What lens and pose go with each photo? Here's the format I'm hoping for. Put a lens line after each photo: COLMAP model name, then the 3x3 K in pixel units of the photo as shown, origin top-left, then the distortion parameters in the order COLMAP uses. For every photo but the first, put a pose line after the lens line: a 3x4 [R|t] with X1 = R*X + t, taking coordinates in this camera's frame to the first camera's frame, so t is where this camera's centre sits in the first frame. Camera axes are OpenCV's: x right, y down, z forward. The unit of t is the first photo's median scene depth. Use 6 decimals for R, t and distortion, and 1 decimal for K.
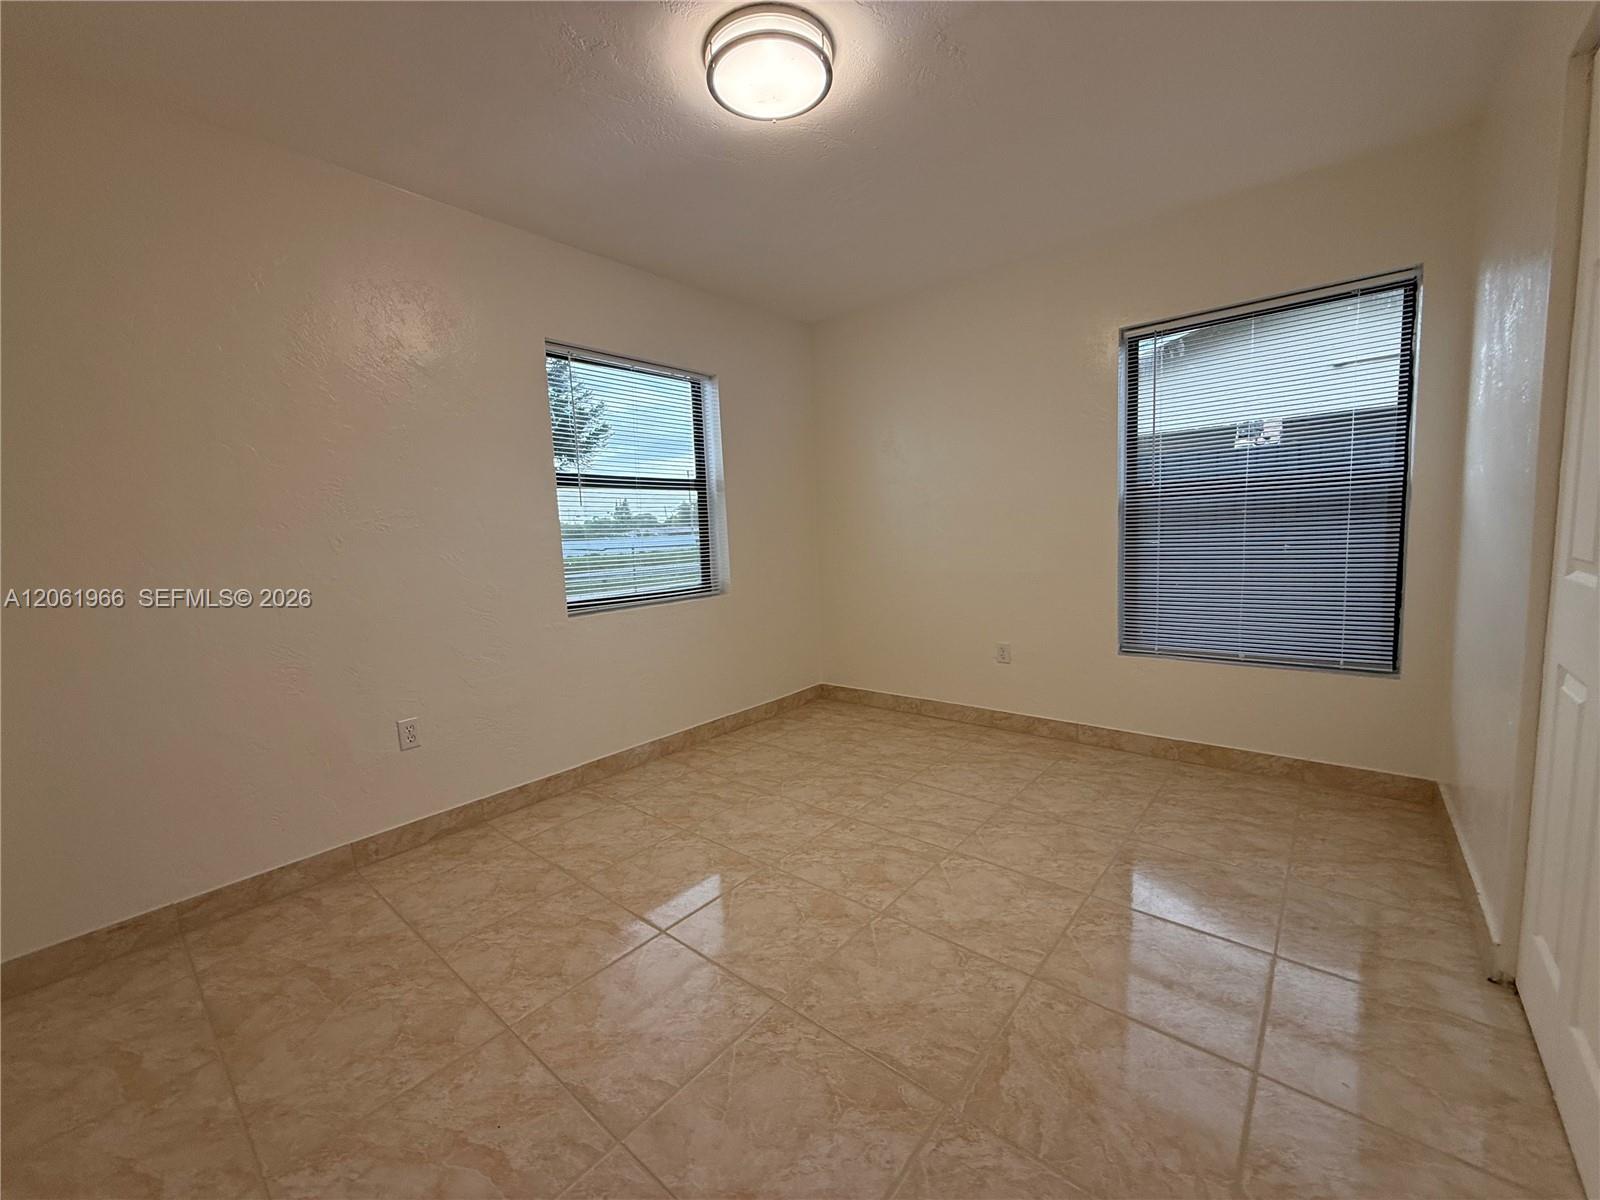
lens RADIAL K [[637.7, 0, 792.7], [0, 637.7, 592.3], [0, 0, 1]] dist [-0.000466, -0.000075]
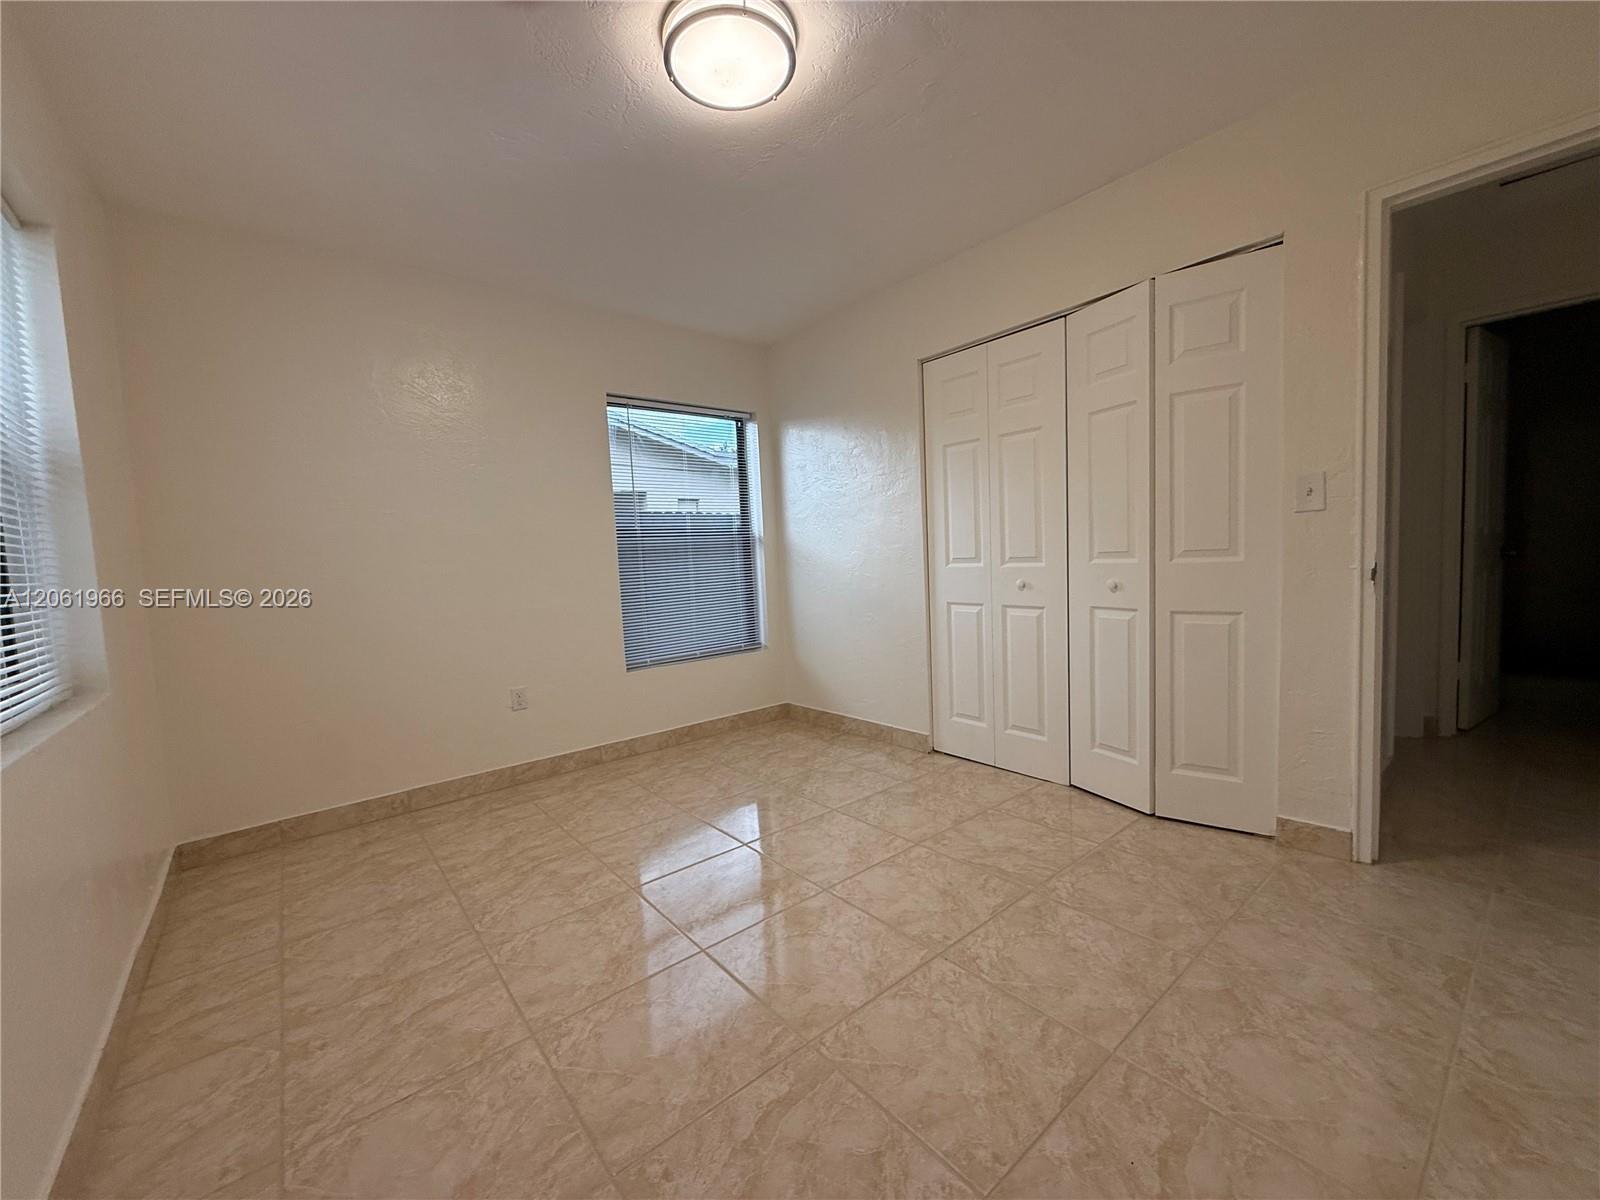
lens RADIAL K [[637.7, 0, 794.0], [0, 637.7, 608.1], [0, 0, 1]] dist [-0.000466, -0.000075]
pose [[0.175829, -0.046910, 0.983302, -0.617268], [0.137475, 0.990246, 0.022659, -0.001332], [-0.974774, 0.131196, 0.180563, 0.538323]]
